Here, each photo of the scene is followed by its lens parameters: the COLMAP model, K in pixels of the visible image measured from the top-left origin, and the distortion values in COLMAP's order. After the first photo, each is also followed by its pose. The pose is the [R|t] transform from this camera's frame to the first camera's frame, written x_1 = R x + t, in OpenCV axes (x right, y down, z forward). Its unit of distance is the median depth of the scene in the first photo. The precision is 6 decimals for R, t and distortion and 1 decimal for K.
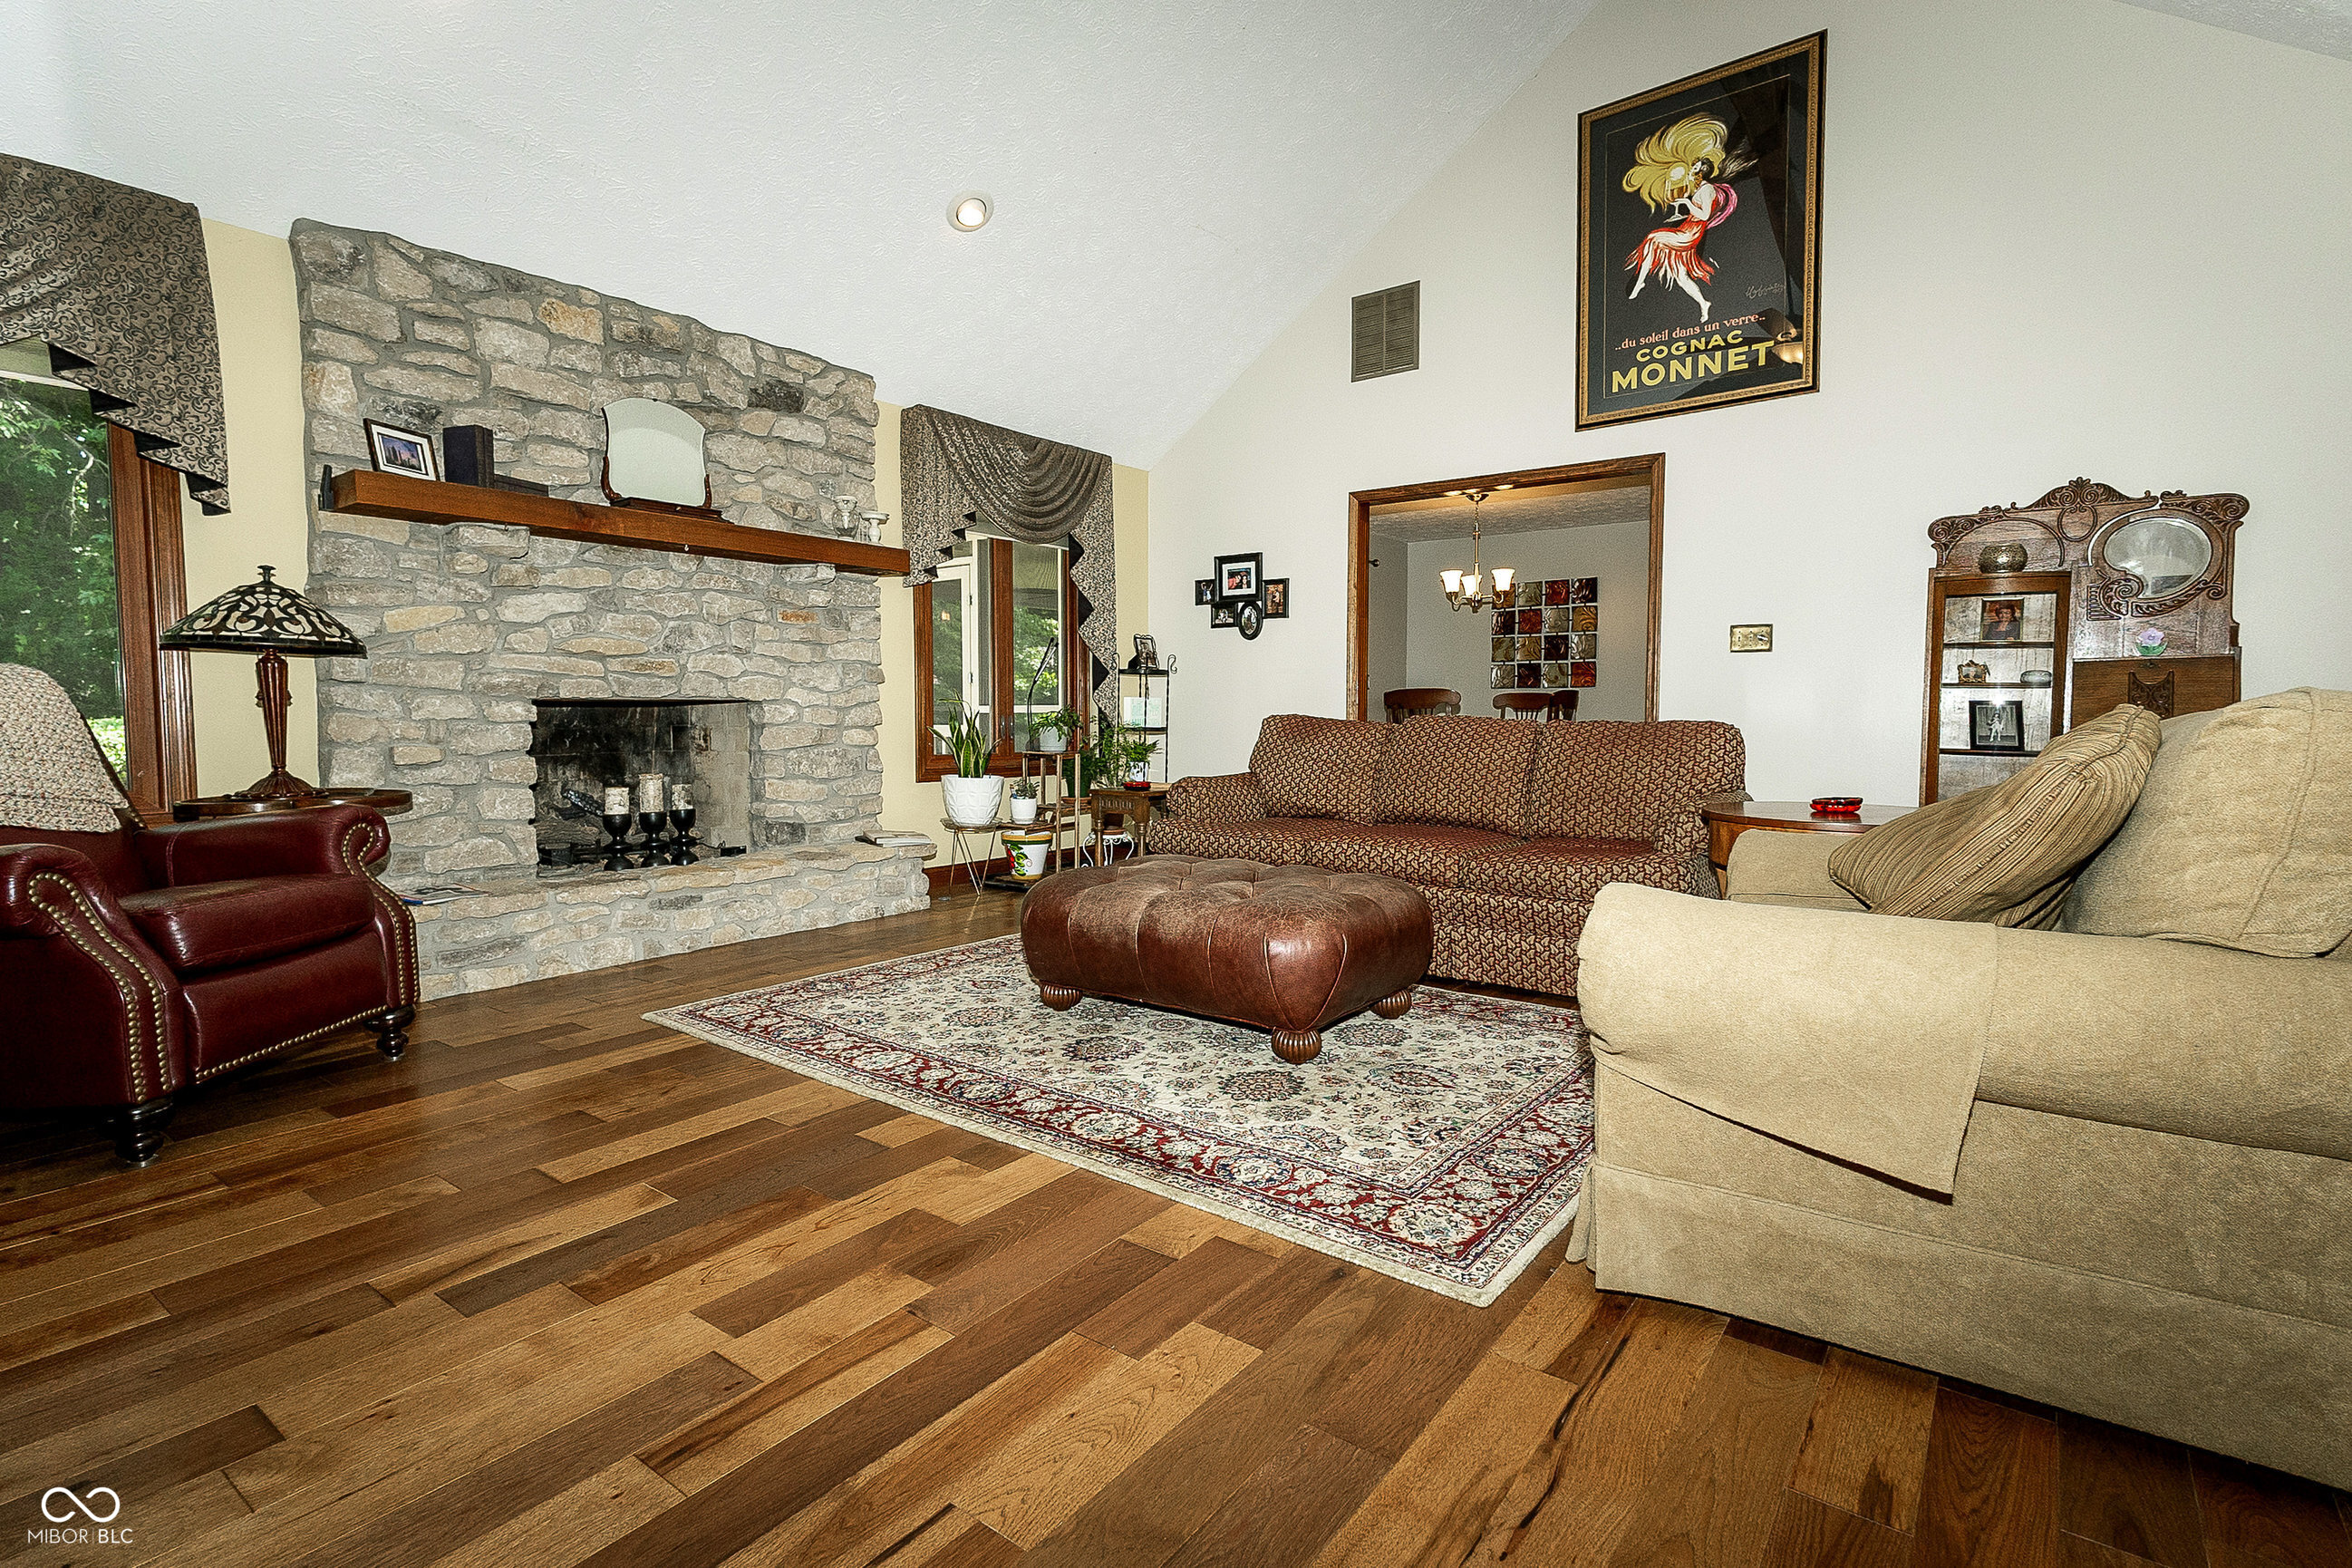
lens RADIAL K [[1124.3, 0, 1169.4], [0, 1124.3, 771.6], [0, 0, 1]] dist [0.021354, -0.000244]
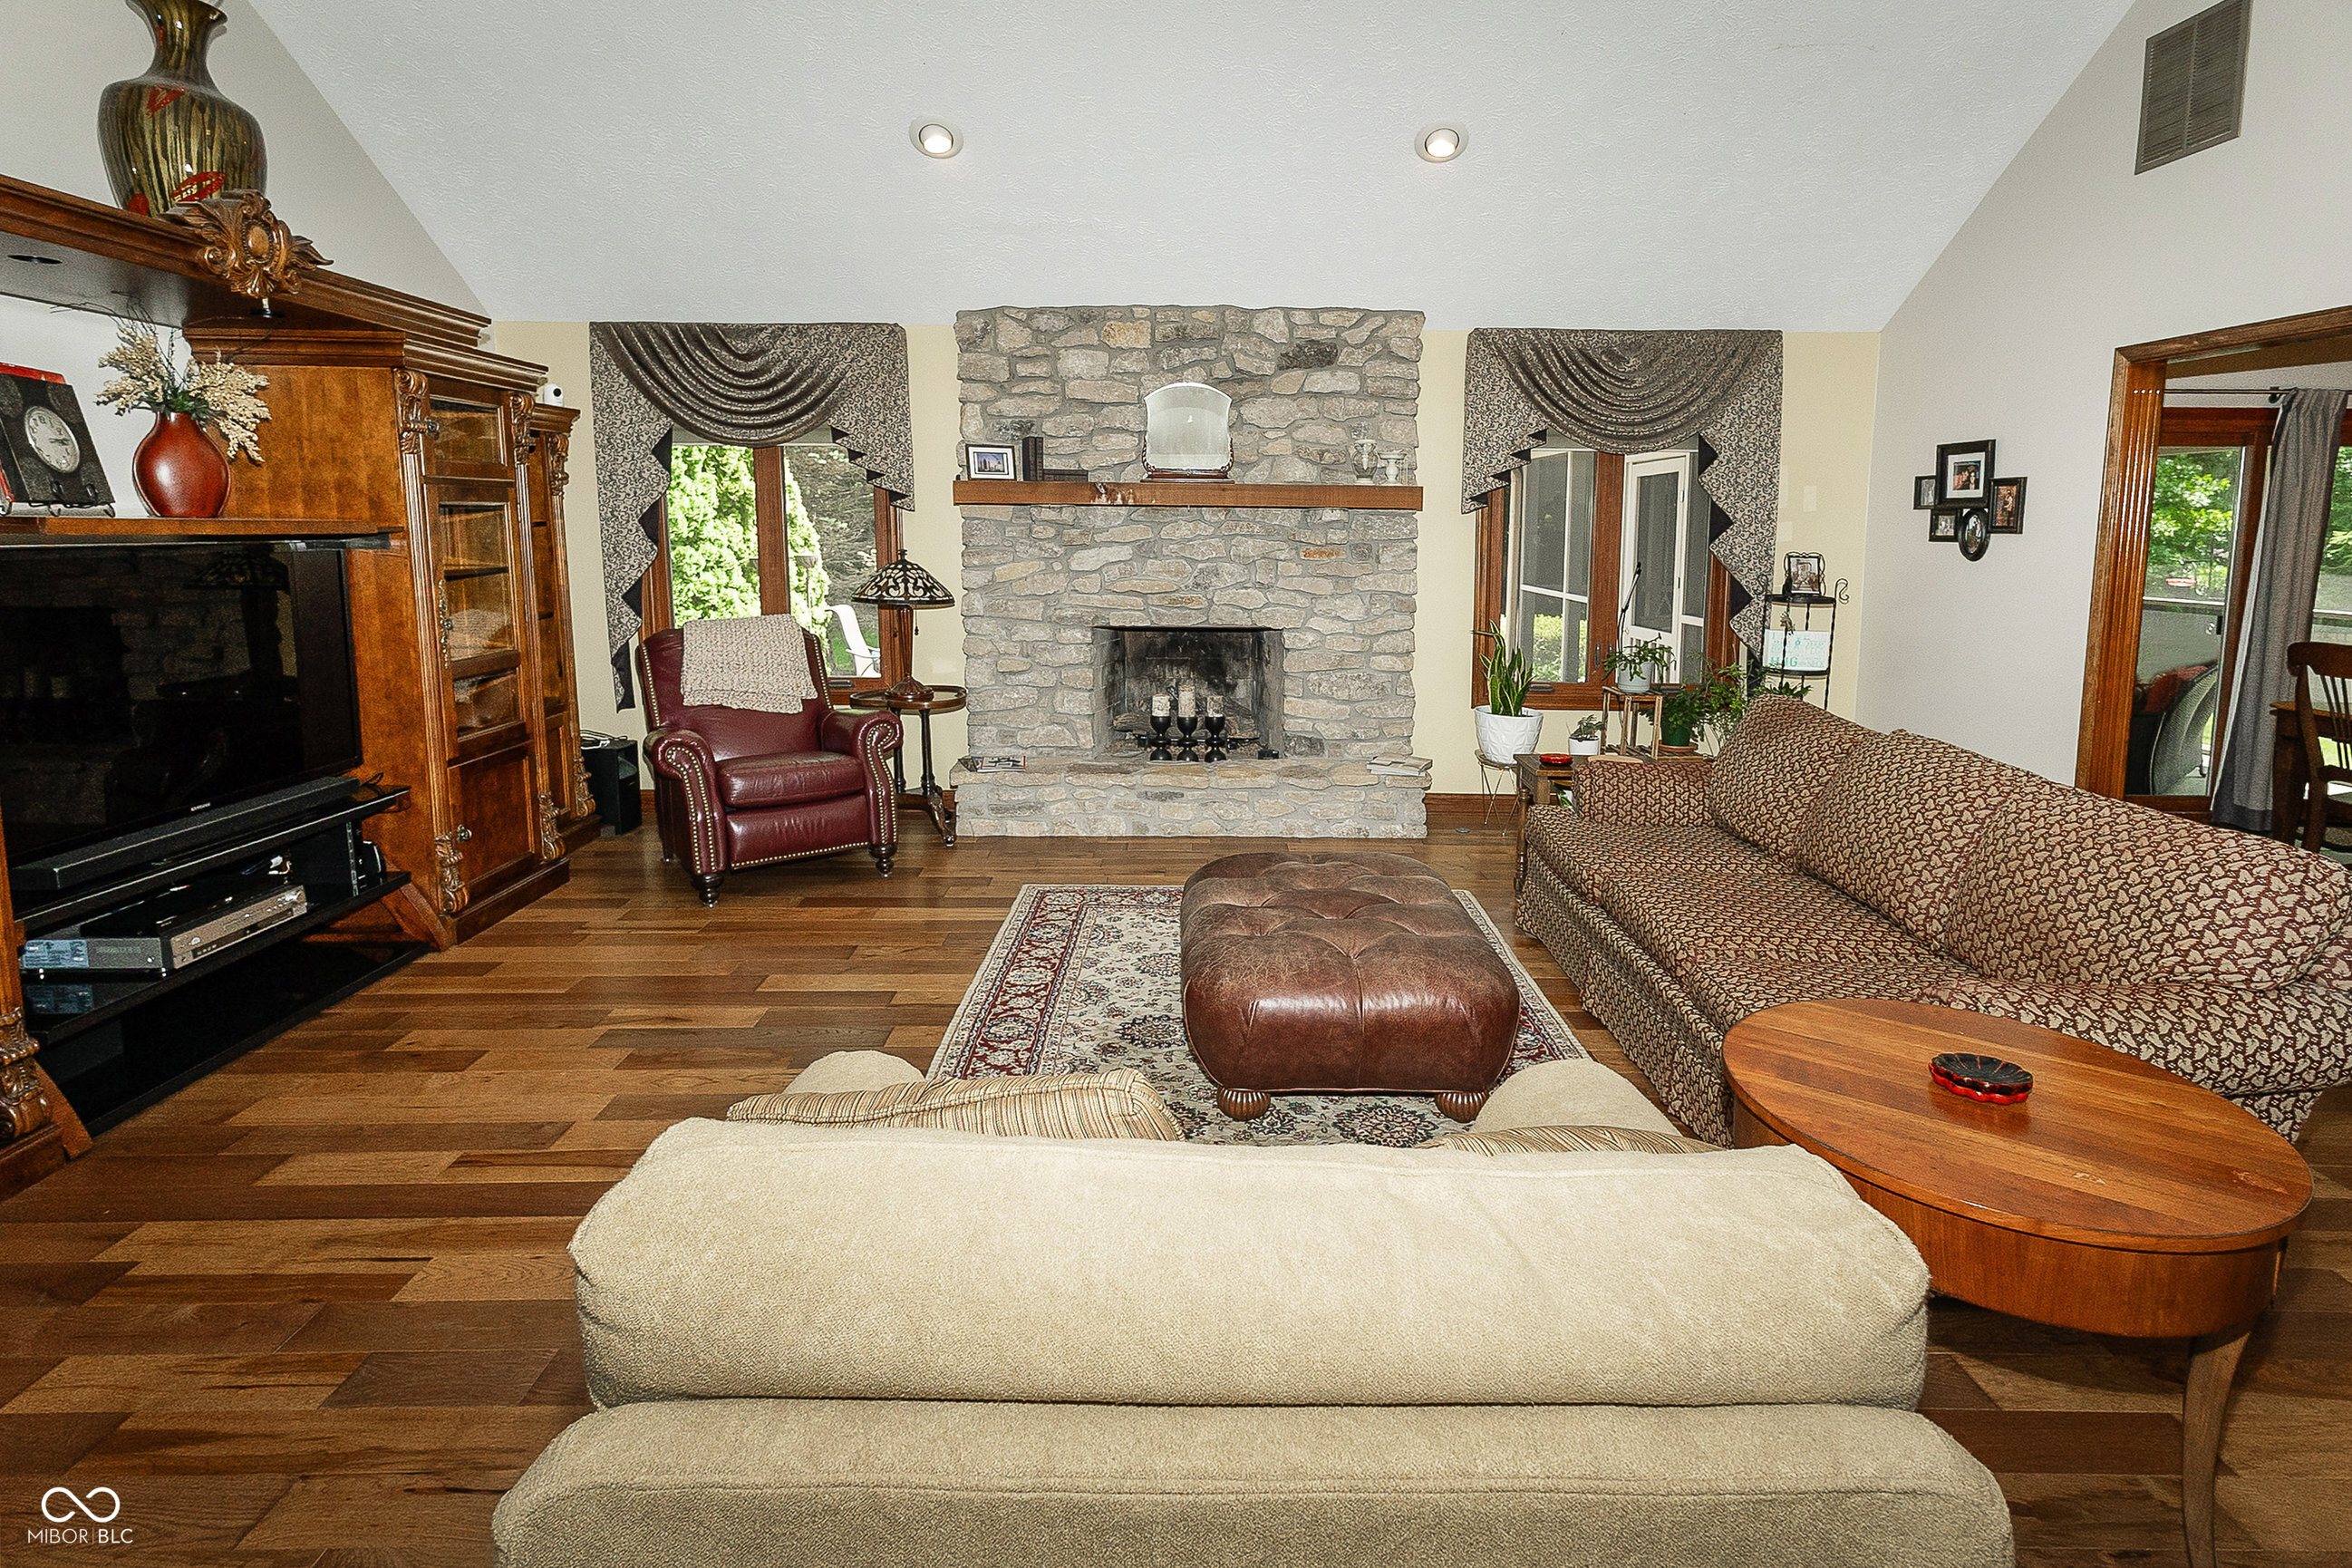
lens RADIAL K [[1124.3, 0, 1187.1], [0, 1124.3, 665.8], [0, 0, 1]] dist [0.021354, -0.000244]
pose [[0.622137, 0.105210, -0.775807, 0.499391], [-0.057483, 0.994393, 0.088756, -0.130643], [0.780796, -0.010623, 0.624696, 0.234019]]
